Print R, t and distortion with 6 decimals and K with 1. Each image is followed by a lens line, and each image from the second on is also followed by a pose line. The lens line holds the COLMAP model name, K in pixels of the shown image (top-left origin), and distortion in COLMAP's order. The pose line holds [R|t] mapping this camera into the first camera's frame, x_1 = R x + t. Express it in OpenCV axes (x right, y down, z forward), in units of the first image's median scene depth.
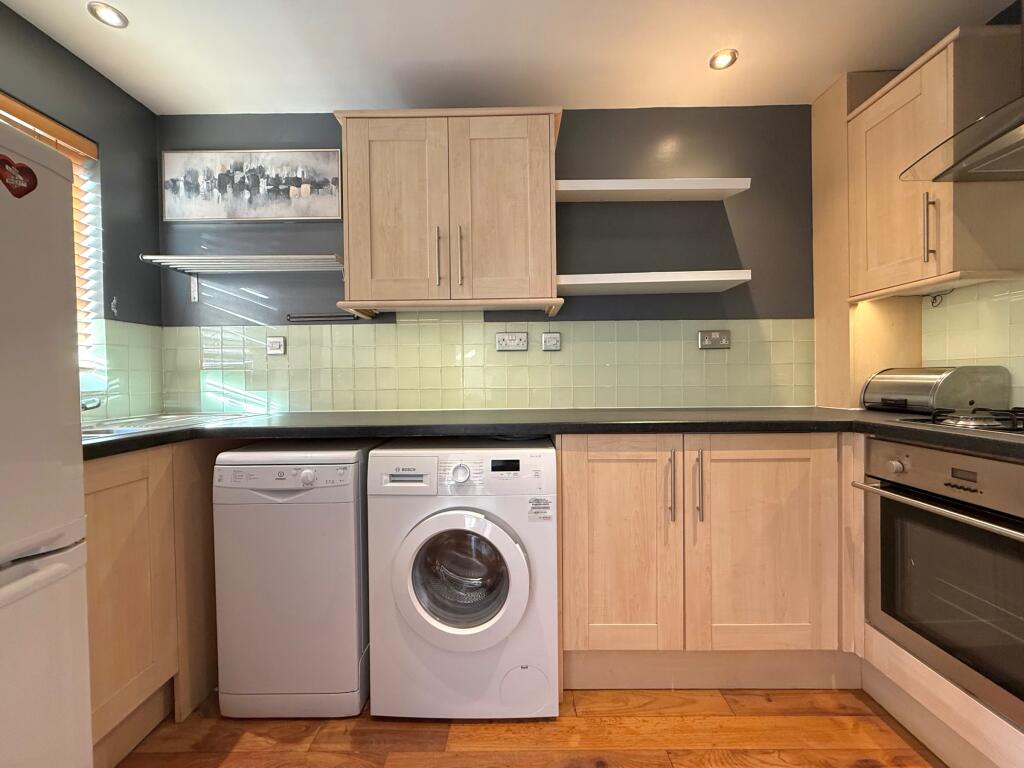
lens RADIAL K [[416.5, 0, 511.0], [0, 416.5, 384.8], [0, 0, 1]] dist [-0.002182, -0.000260]
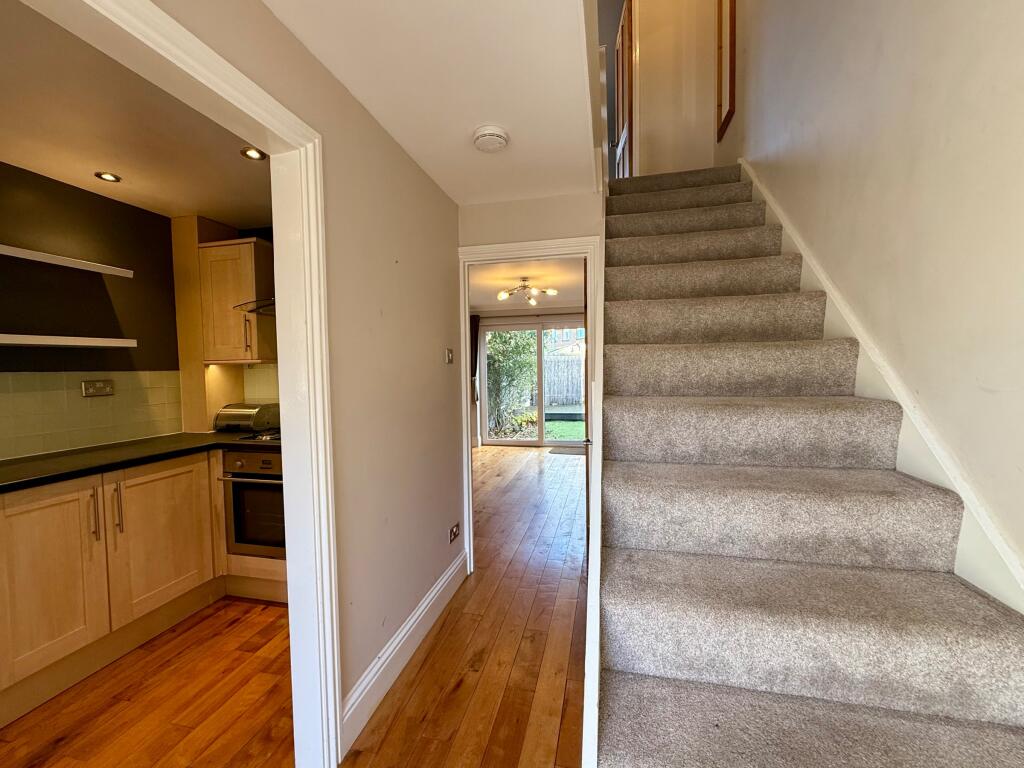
lens RADIAL K [[416.5, 0, 511.9], [0, 416.5, 386.2], [0, 0, 1]] dist [-0.002182, -0.000260]
pose [[0.203107, -0.031941, 0.978636, -0.613939], [0.024801, 0.999315, 0.027468, -0.165956], [-0.978842, 0.018693, 0.203760, -0.566296]]
